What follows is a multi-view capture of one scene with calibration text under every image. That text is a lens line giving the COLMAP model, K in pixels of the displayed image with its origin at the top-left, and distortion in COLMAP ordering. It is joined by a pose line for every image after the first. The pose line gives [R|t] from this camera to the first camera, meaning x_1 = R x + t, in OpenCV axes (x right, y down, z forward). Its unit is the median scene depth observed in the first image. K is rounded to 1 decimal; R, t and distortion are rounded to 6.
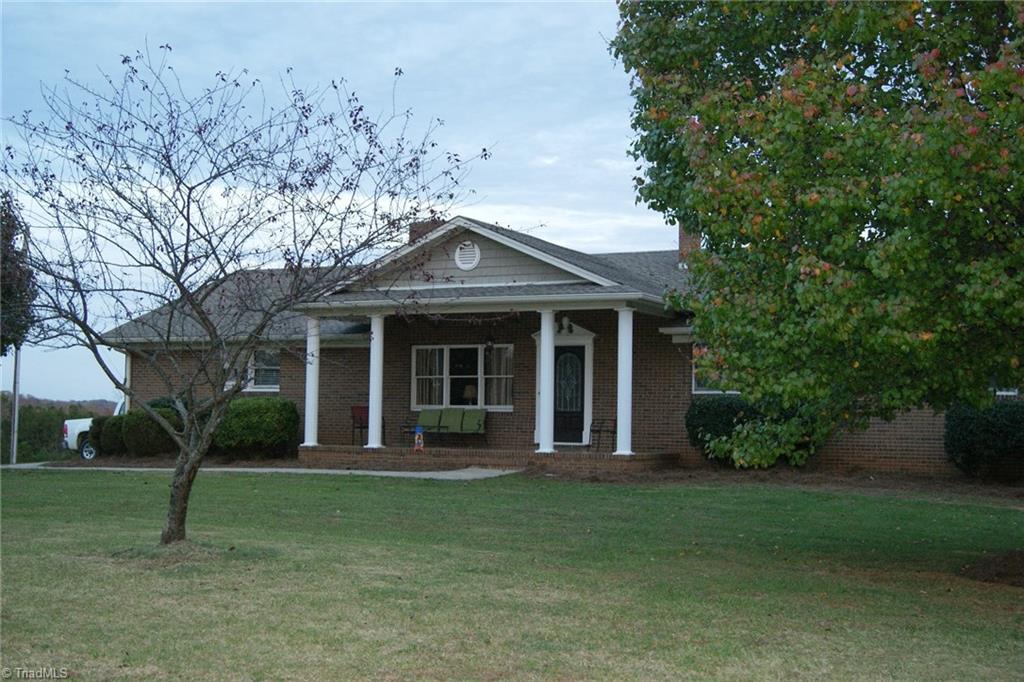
lens RADIAL K [[1336.0, 0, 517.5], [0, 1336.0, 335.3], [0, 0, 1]] dist [-0.016792, 0.000000]
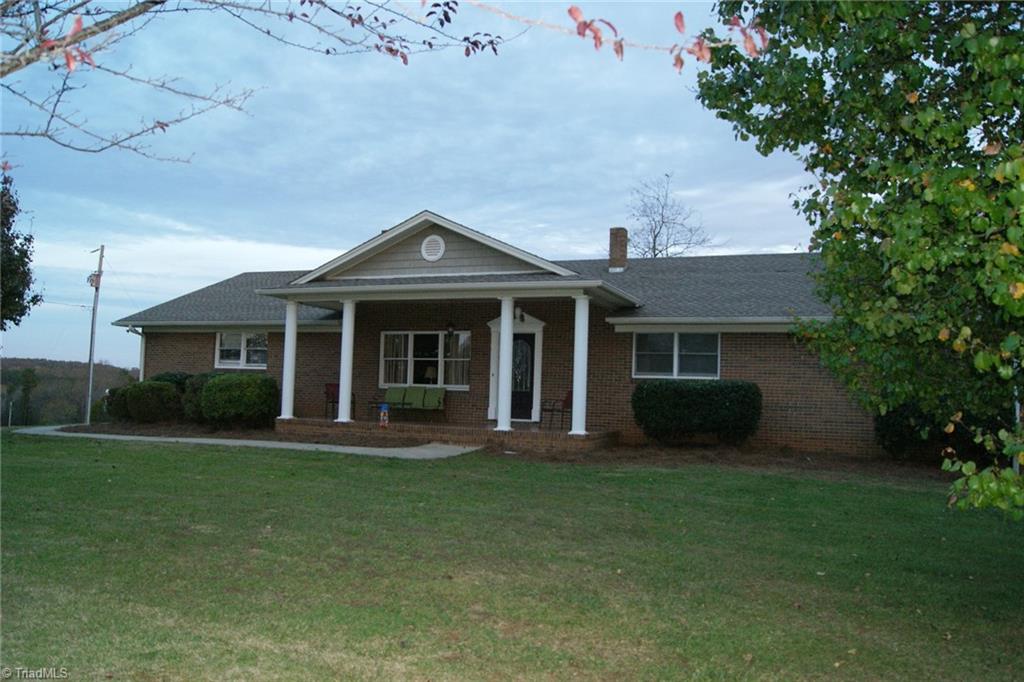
lens RADIAL K [[812.8, 0, 509.0], [0, 812.8, 335.4], [0, 0, 1]] dist [-0.036134, 0.011898]
pose [[0.997224, 0.021853, 0.071178, -0.020534], [-0.021411, 0.999747, -0.006959, 0.014870], [-0.071312, 0.005415, 0.997439, 0.321279]]
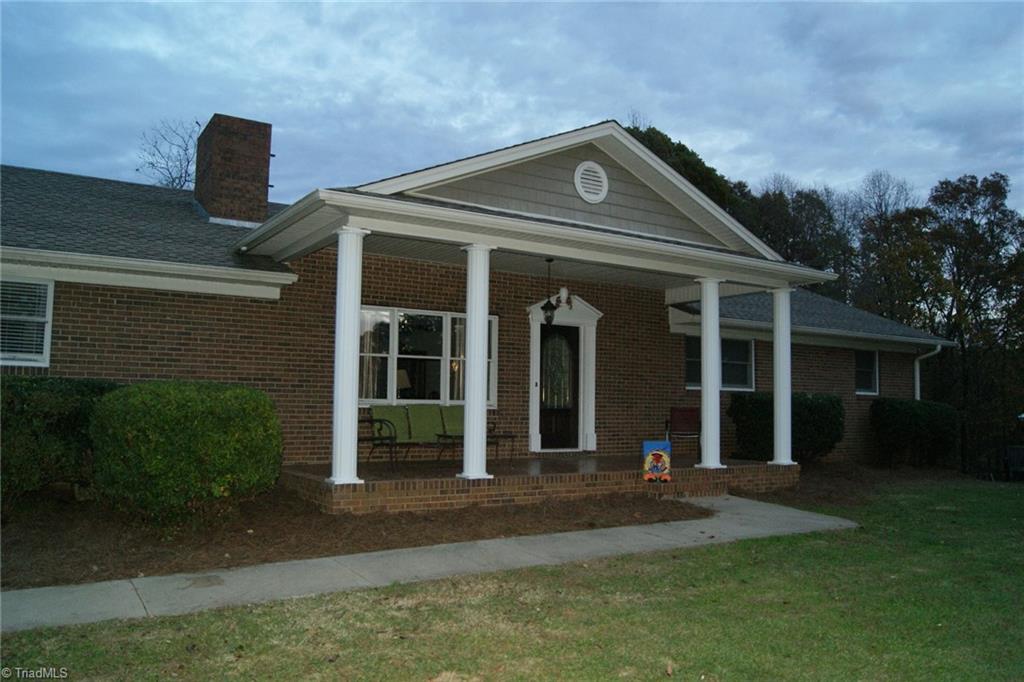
lens RADIAL K [[812.8, 0, 511.6], [0, 812.8, 343.9], [0, 0, 1]] dist [-0.036134, 0.011898]
pose [[0.519887, 0.057711, 0.852283, -0.391933], [-0.060255, 0.997708, -0.030803, 0.036084], [-0.852107, -0.035340, 0.522173, 0.792810]]
